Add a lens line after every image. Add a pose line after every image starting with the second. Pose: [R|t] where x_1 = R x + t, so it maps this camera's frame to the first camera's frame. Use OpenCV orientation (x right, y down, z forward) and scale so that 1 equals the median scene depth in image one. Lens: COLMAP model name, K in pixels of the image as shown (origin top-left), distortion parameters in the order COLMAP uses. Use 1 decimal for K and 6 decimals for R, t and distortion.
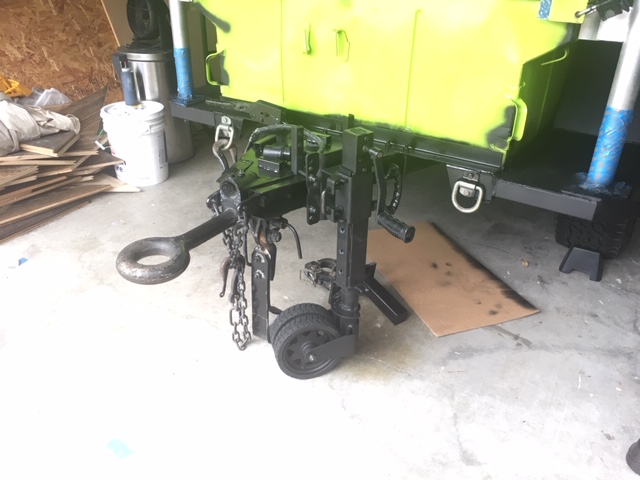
lens RADIAL K [[548.5, 0, 319.7], [0, 548.5, 232.1], [0, 0, 1]] dist [0.051045, -0.083723]
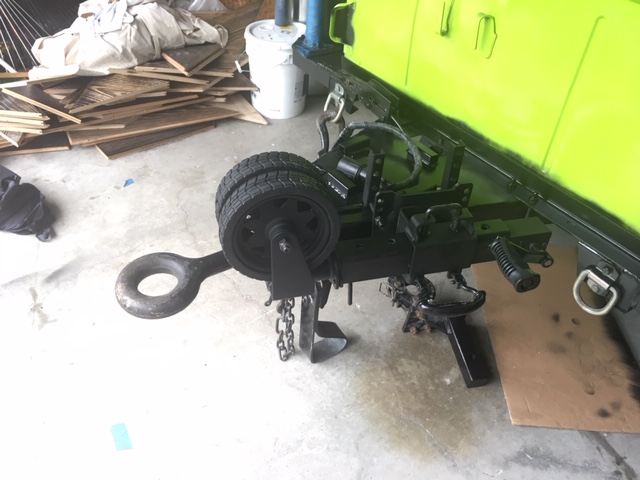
lens RADIAL K [[548.5, 0, 319.7], [0, 548.5, 232.1], [0, 0, 1]] dist [0.051045, -0.083723]
pose [[0.918523, 0.276421, -0.282678, 0.077870], [-0.218673, 0.950847, 0.219252, -0.138403], [0.329390, -0.139573, 0.933821, 0.147203]]
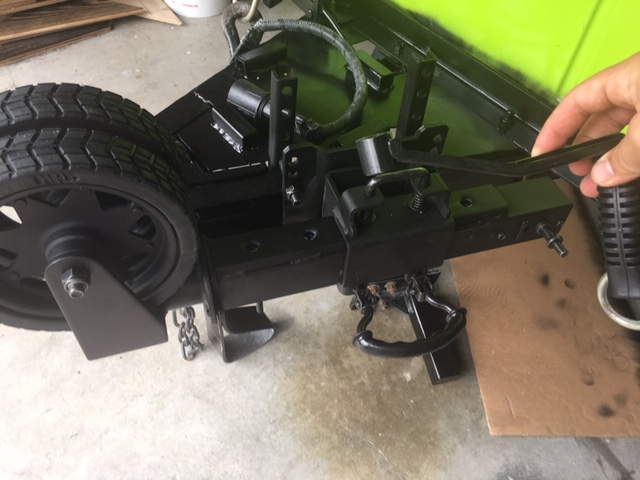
lens RADIAL K [[548.5, 0, 319.7], [0, 548.5, 232.1], [0, 0, 1]] dist [0.051045, -0.083723]
pose [[0.940185, 0.289878, -0.178947, 0.058619], [-0.211344, 0.908310, 0.360980, -0.141551], [0.267180, -0.301569, 0.915244, 0.337982]]
